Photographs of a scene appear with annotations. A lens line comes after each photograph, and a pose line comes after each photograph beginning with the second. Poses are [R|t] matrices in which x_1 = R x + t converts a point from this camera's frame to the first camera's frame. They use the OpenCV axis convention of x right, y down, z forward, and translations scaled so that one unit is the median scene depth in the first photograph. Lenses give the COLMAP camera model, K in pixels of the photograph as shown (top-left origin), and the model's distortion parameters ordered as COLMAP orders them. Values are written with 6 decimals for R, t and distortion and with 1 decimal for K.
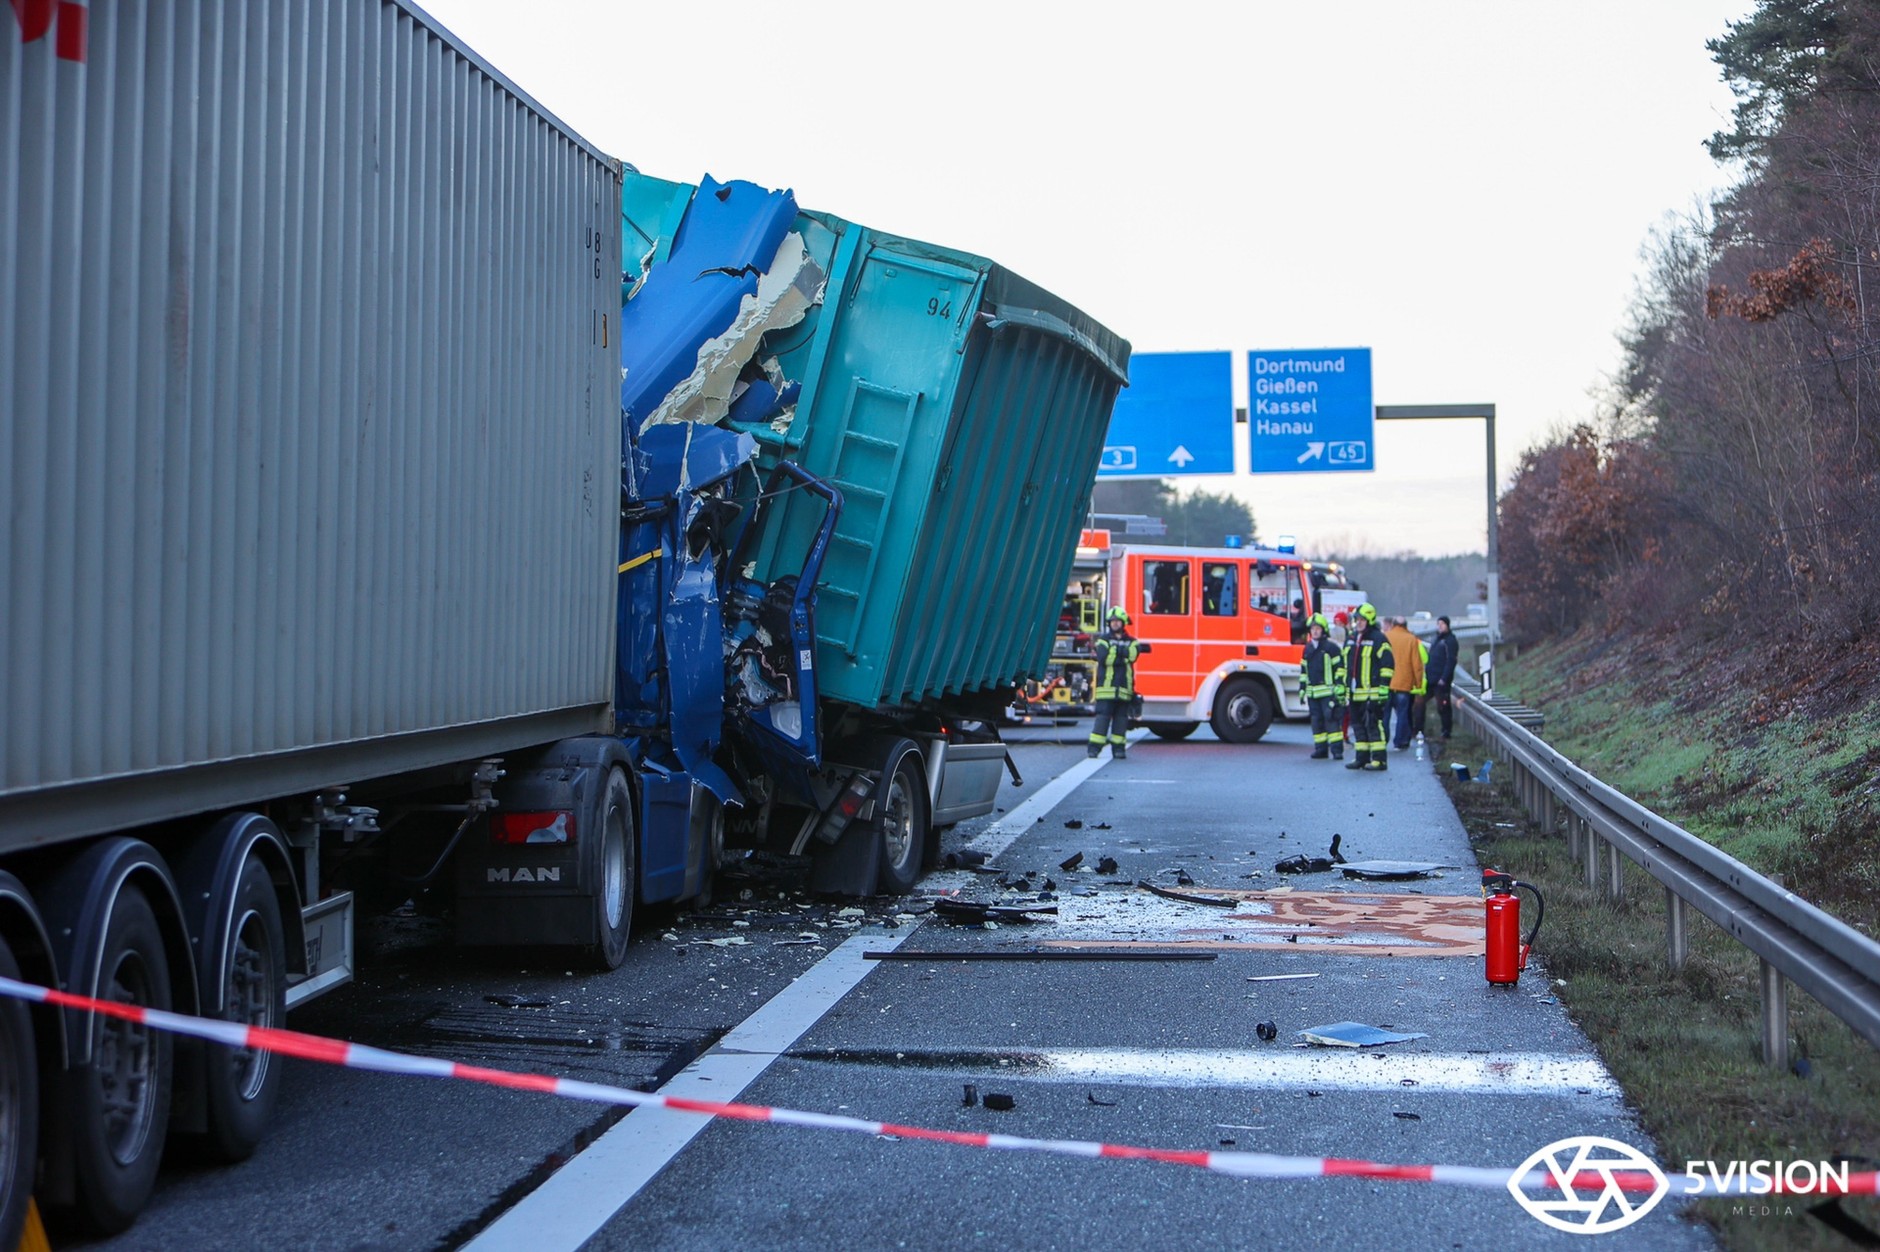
lens RADIAL K [[3418.4, 0, 940.0], [0, 3418.4, 626.0], [0, 0, 1]] dist [-0.104889, -0.188389]
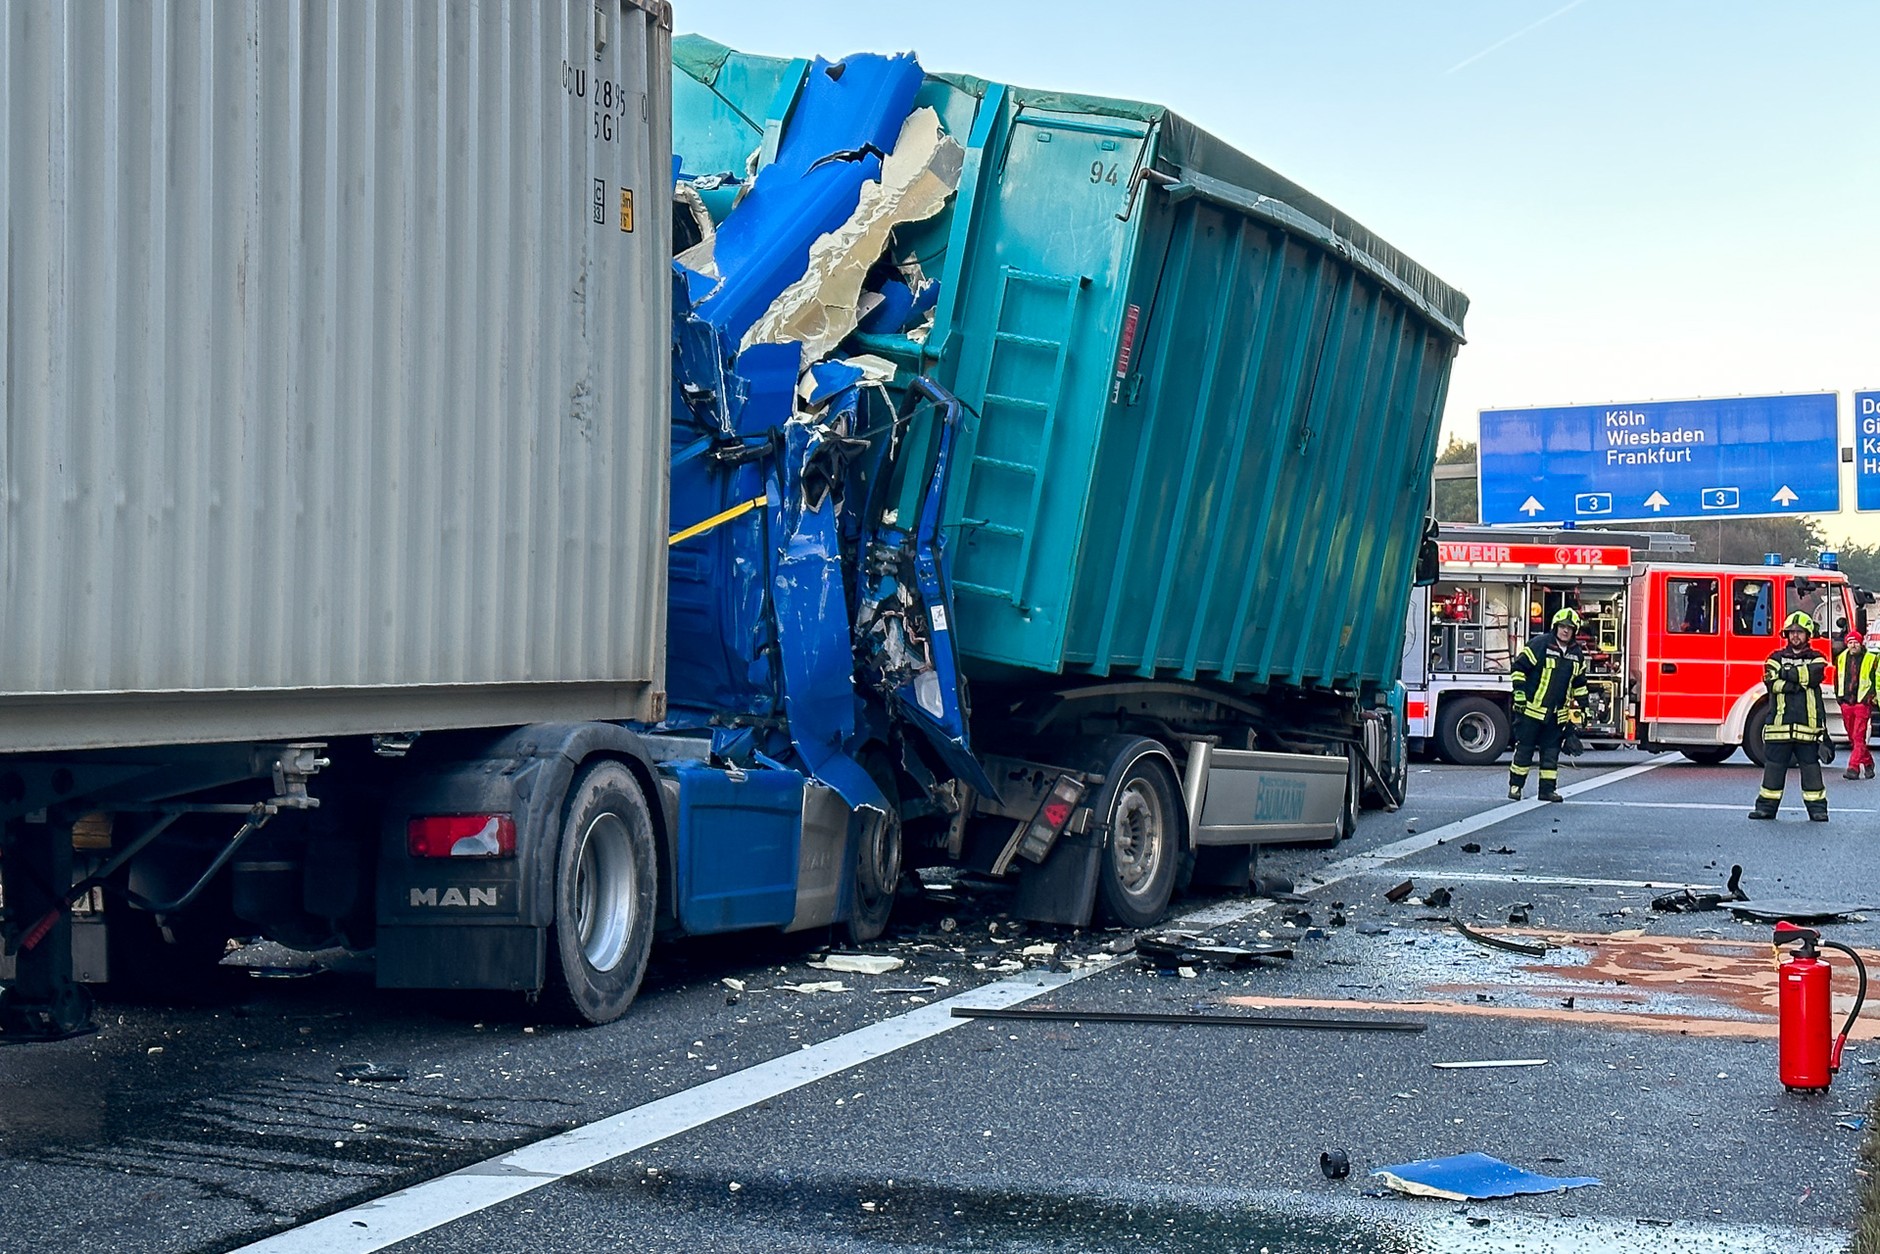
lens RADIAL K [[2799.9, 0, 940.0], [0, 2799.9, 627.0], [0, 0, 1]] dist [0.073063, -0.024787]
pose [[0.967271, -0.003977, -0.253715, 0.113087], [-0.001118, 0.999801, -0.019934, 0.019584], [0.253744, 0.019565, 0.967074, 0.329896]]
